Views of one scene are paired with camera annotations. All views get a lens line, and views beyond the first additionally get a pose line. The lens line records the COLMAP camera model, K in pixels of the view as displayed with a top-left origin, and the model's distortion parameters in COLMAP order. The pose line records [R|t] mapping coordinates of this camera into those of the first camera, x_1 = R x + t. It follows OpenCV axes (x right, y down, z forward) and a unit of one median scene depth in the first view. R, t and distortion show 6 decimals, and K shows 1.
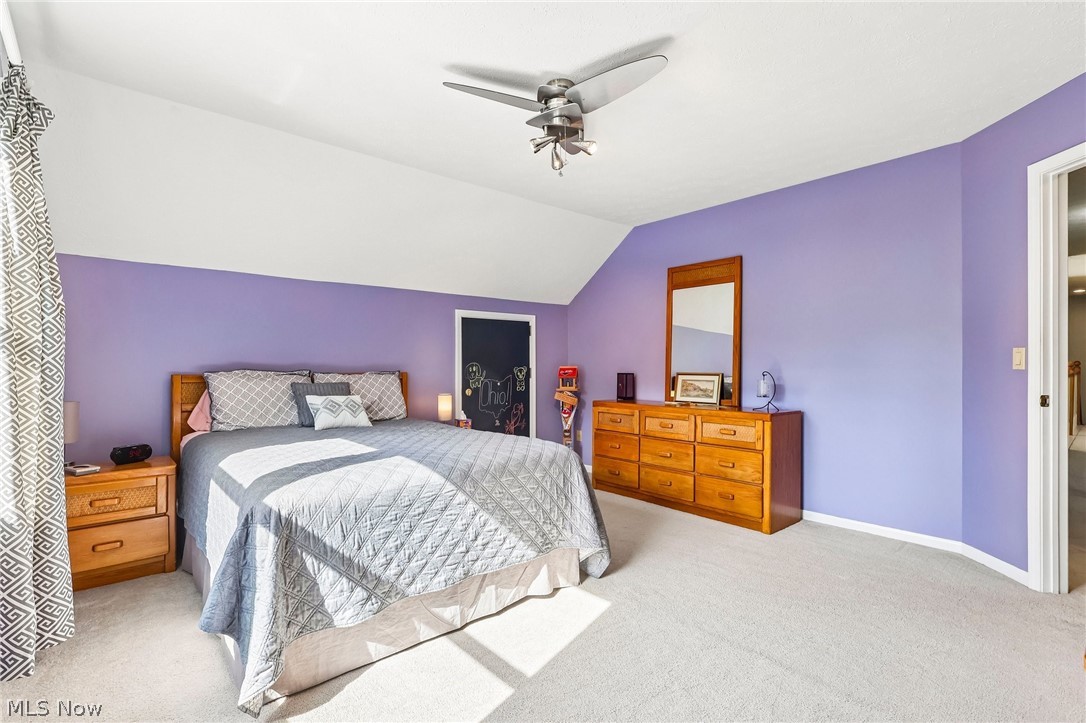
lens RADIAL K [[503.2, 0, 538.5], [0, 503.2, 368.8], [0, 0, 1]] dist [-0.002297, -0.001535]
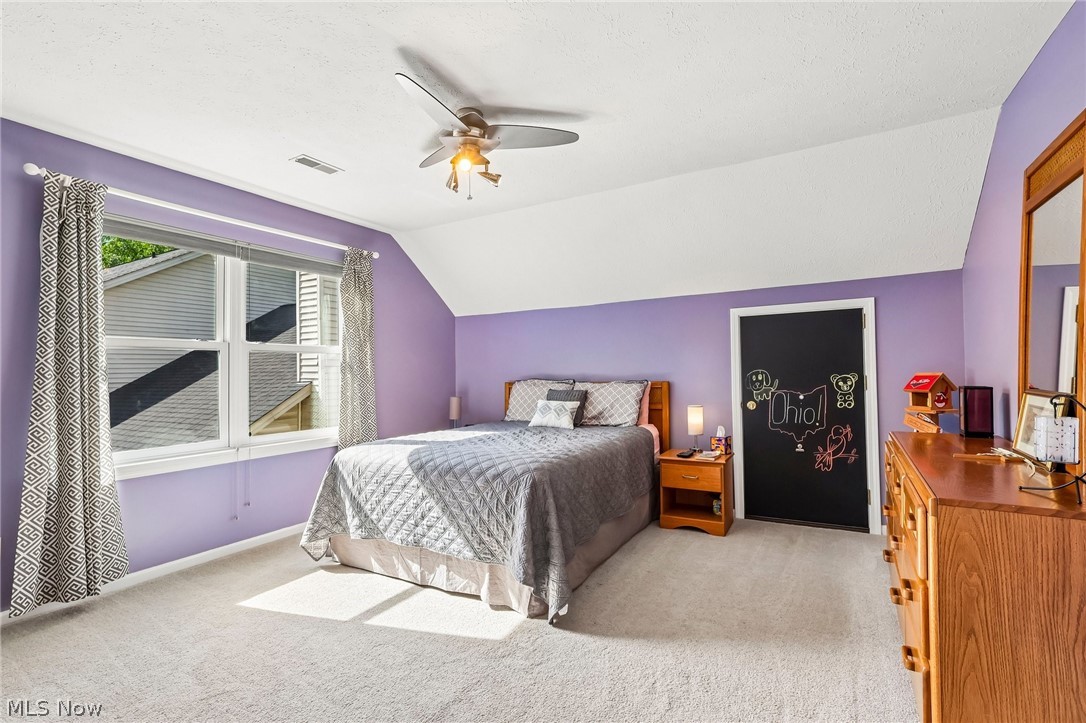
lens RADIAL K [[503.2, 0, 539.6], [0, 503.2, 360.8], [0, 0, 1]] dist [-0.002297, -0.001535]
pose [[0.323442, -0.027743, -0.945841, 0.949864], [0.010789, 0.999613, -0.025631, -0.017259], [0.946187, -0.001914, 0.323616, 0.704199]]
